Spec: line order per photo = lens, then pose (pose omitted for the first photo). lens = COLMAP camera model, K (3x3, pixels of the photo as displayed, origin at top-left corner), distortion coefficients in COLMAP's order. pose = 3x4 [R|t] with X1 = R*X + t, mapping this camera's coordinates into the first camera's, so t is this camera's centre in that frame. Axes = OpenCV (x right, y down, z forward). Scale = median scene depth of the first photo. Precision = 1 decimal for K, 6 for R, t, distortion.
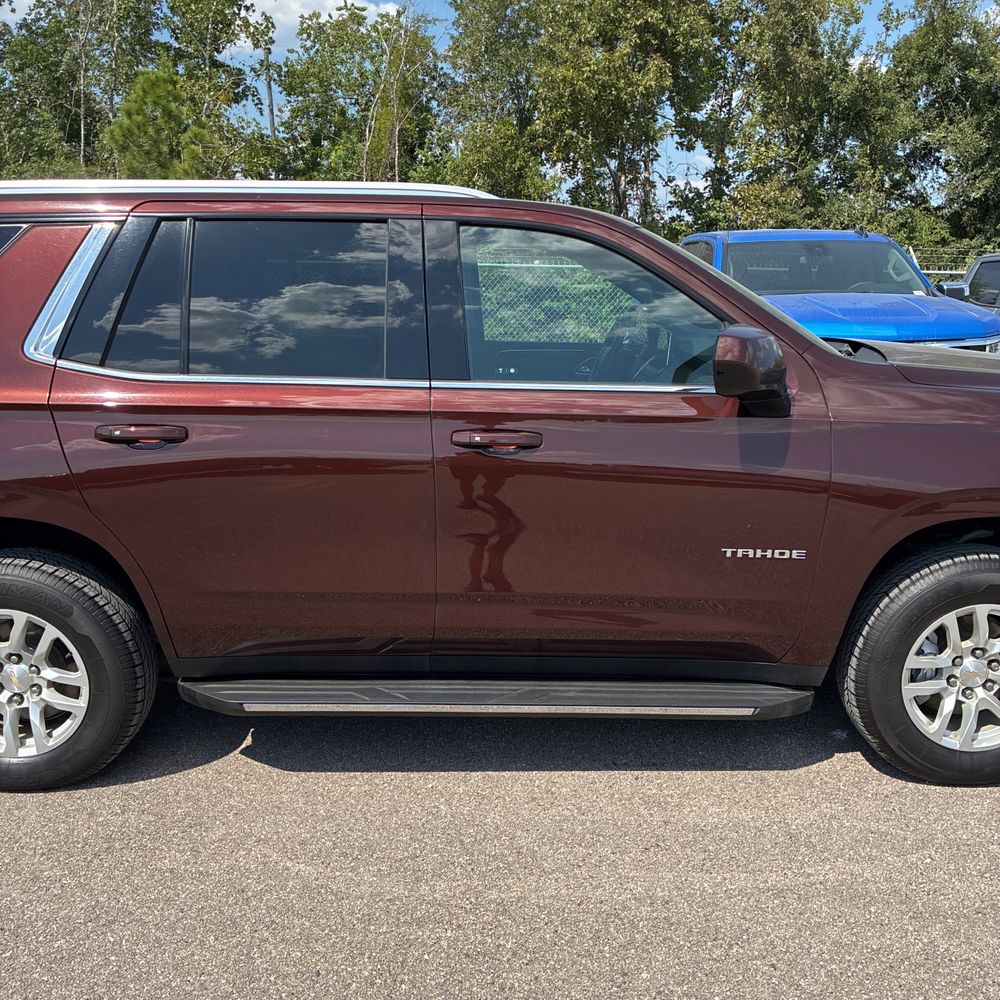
lens RADIAL K [[1014.5, 0, 523.6], [0, 1014.5, 522.1], [0, 0, 1]] dist [0.021369, 0.000000]
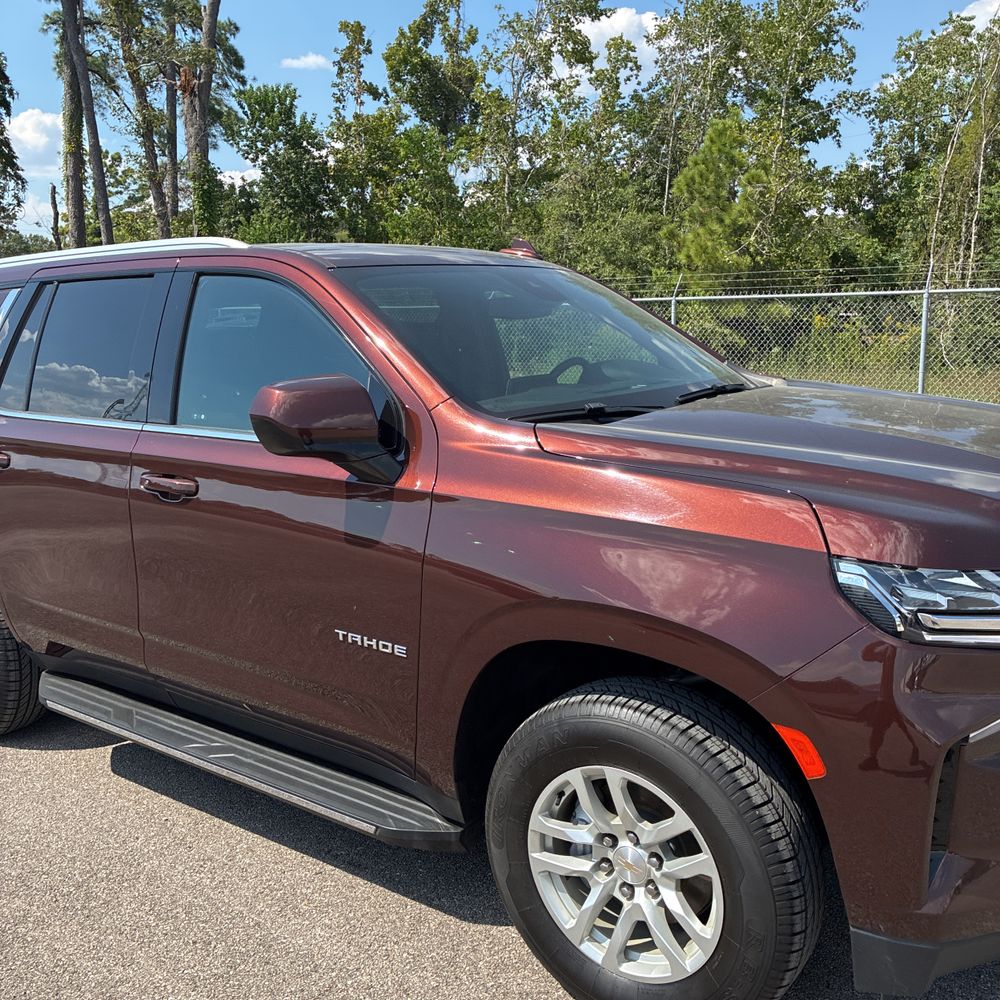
lens RADIAL K [[1014.5, 0, 489.4], [0, 1014.5, 496.9], [0, 0, 1]] dist [0.021369, 0.000000]
pose [[0.793389, 0.079803, -0.603462, 0.246022], [-0.112940, 0.993454, -0.017109, -0.026033], [0.598146, 0.081729, 0.797209, 0.114648]]
